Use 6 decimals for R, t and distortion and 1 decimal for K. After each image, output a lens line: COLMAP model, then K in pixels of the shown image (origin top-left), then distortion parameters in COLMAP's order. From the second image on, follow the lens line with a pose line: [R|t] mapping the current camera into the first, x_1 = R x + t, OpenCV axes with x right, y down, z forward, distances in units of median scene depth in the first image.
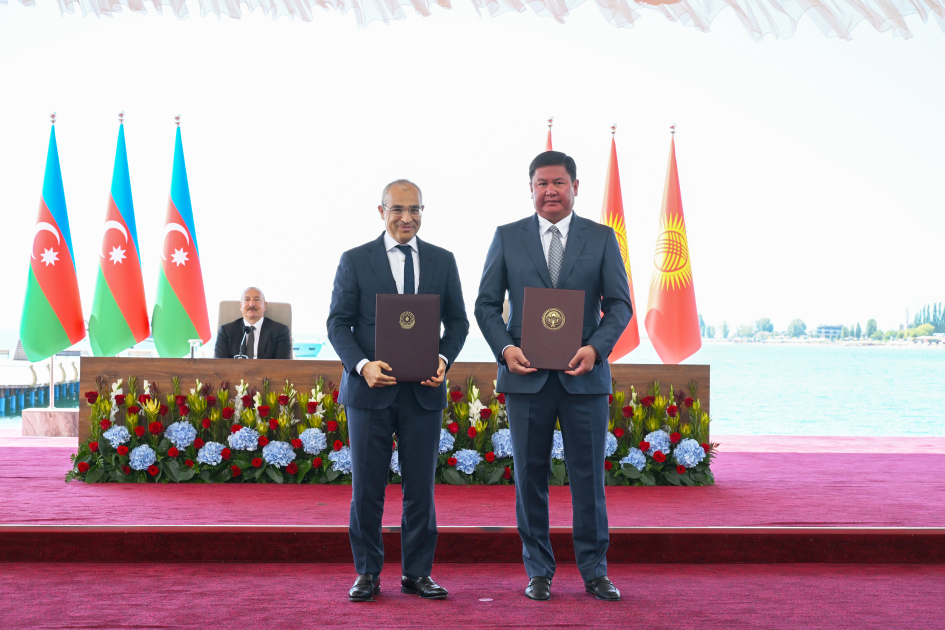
lens RADIAL K [[1652.3, 0, 481.6], [0, 1652.3, 310.0], [0, 0, 1]] dist [0.009102, 0.000000]
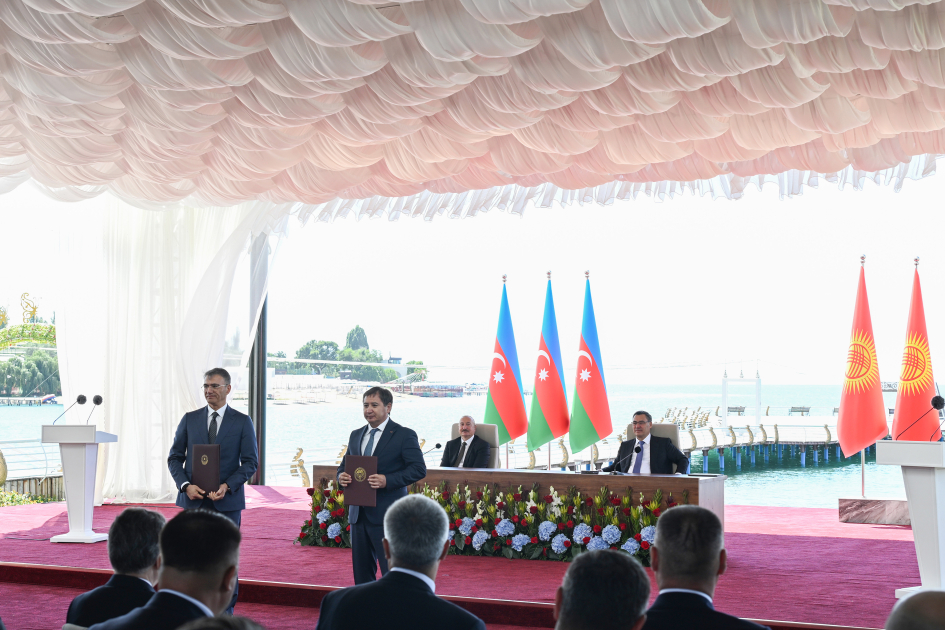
lens RADIAL K [[1423.9, 0, 466.6], [0, 1423.9, 309.1], [0, 0, 1]] dist [0.014919, 0.000000]
pose [[0.847582, -0.040868, -0.529088, 0.623625], [0.017471, 0.998639, -0.049150, -0.052785], [0.530376, 0.032415, 0.847142, -0.093501]]
